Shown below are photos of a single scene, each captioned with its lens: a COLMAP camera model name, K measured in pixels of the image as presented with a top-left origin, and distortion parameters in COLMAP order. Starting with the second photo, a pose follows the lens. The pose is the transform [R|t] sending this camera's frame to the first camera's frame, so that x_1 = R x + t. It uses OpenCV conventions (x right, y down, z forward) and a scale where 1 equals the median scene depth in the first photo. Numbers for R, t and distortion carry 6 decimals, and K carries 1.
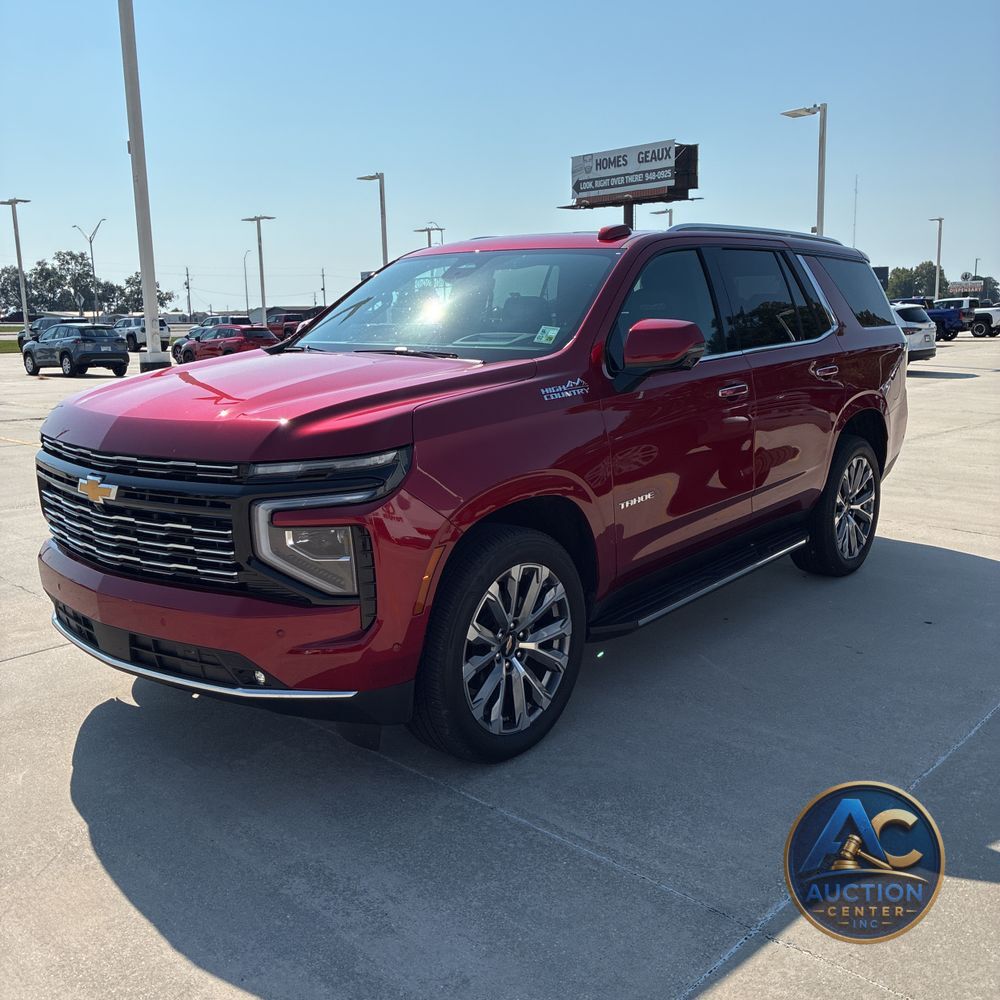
lens RADIAL K [[1024.8, 0, 522.1], [0, 1024.8, 499.6], [0, 0, 1]] dist [0.027481, -0.025123]
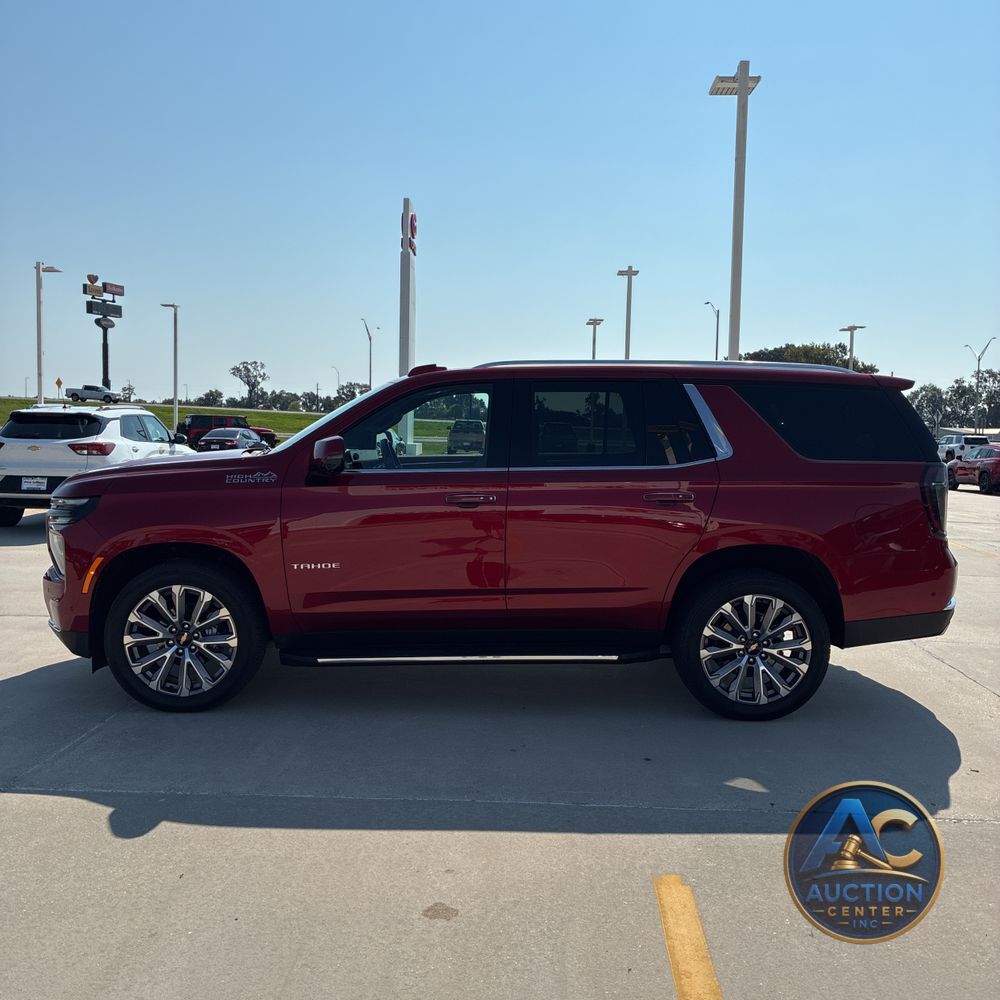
lens RADIAL K [[1057.7, 0, 501.4], [0, 1057.7, 512.3], [0, 0, 1]] dist [0.115655, -0.285880]
pose [[0.631887, 0.092726, -0.769494, 1.415132], [-0.171039, 0.985024, -0.021754, -0.085349], [0.755953, 0.145360, 0.638283, 0.300889]]
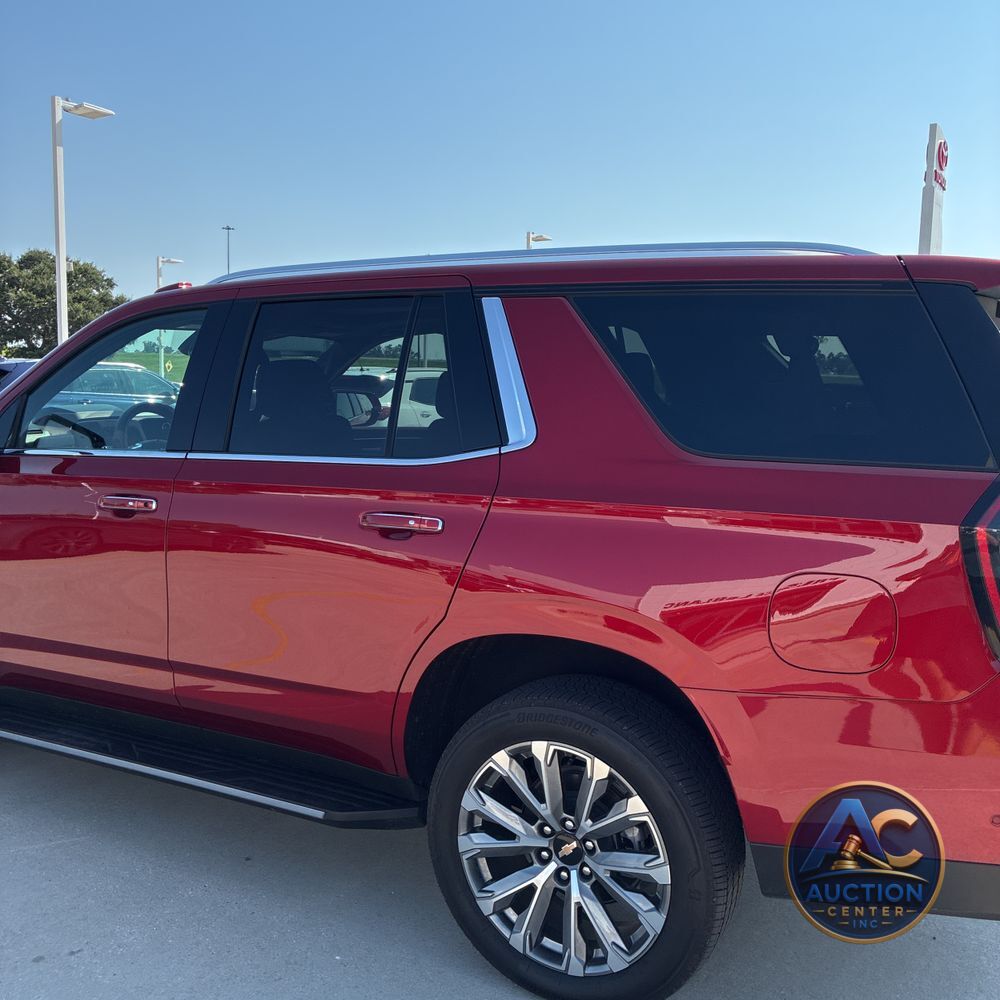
lens RADIAL K [[1043.7, 0, 500.0], [0, 1043.7, 500.0], [0, 0, 1]] dist [0.160629, -0.397459]
pose [[0.135631, 0.133277, -0.981754, 1.155179], [-0.202605, 0.973702, 0.104193, -0.285405], [0.969822, 0.184777, 0.159067, 1.369104]]
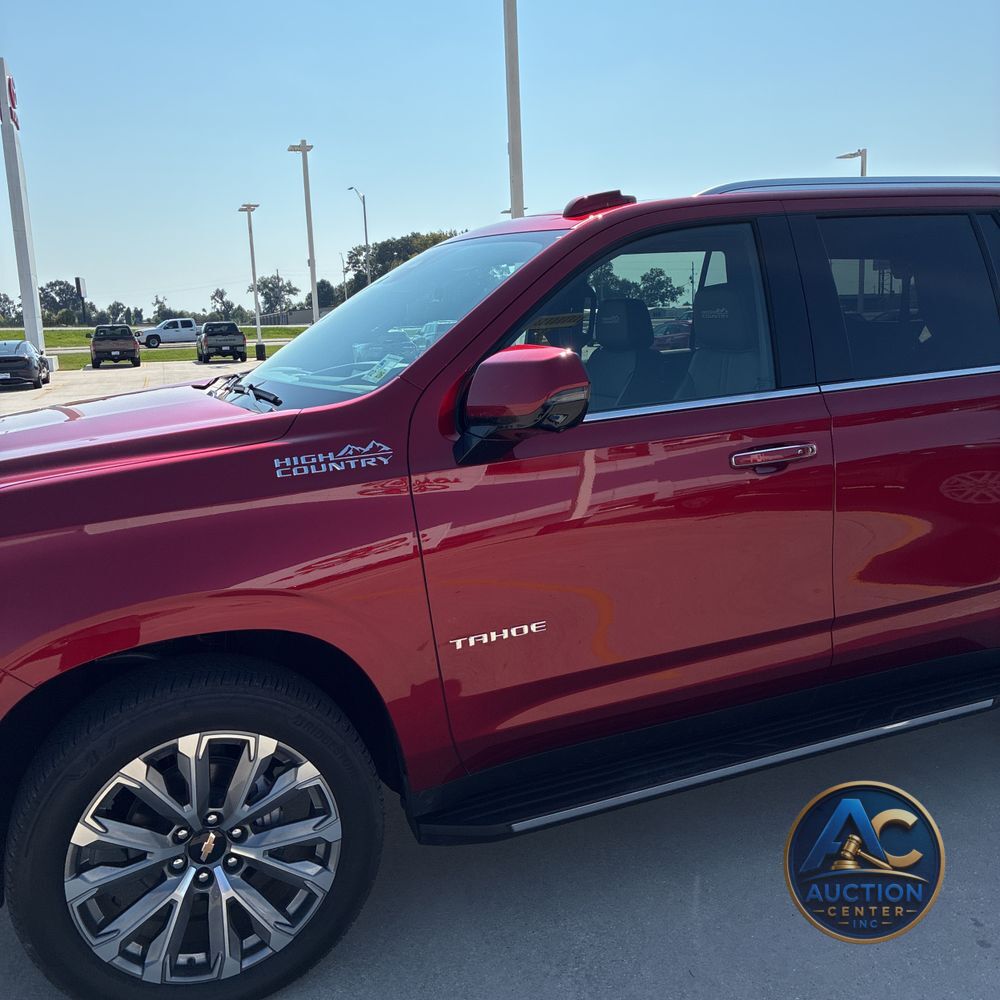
lens RADIAL K [[1024.8, 0, 522.1], [0, 1024.8, 499.6], [0, 0, 1]] dist [0.027481, -0.025123]
pose [[0.880088, 0.066999, -0.470059, 0.435555], [-0.062840, 0.997722, 0.024554, -0.103381], [0.470633, 0.007928, 0.882293, 0.486279]]
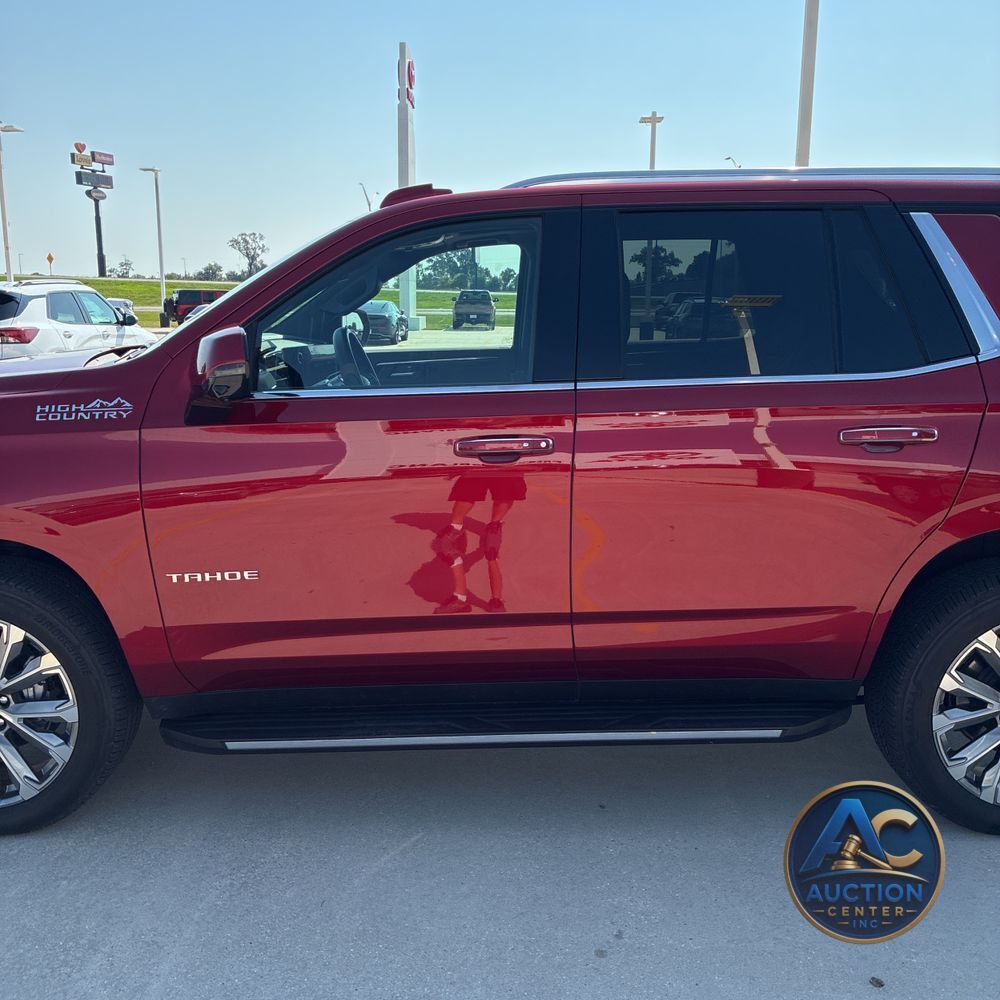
lens RADIAL K [[1040.3, 0, 500.0], [0, 1040.3, 500.0], [0, 0, 1]] dist [0.017861, -0.008224]
pose [[0.627809, 0.169181, -0.759759, 0.825036], [-0.155654, 0.983665, 0.090419, -0.157095], [0.762645, 0.061493, 0.643887, 0.725045]]
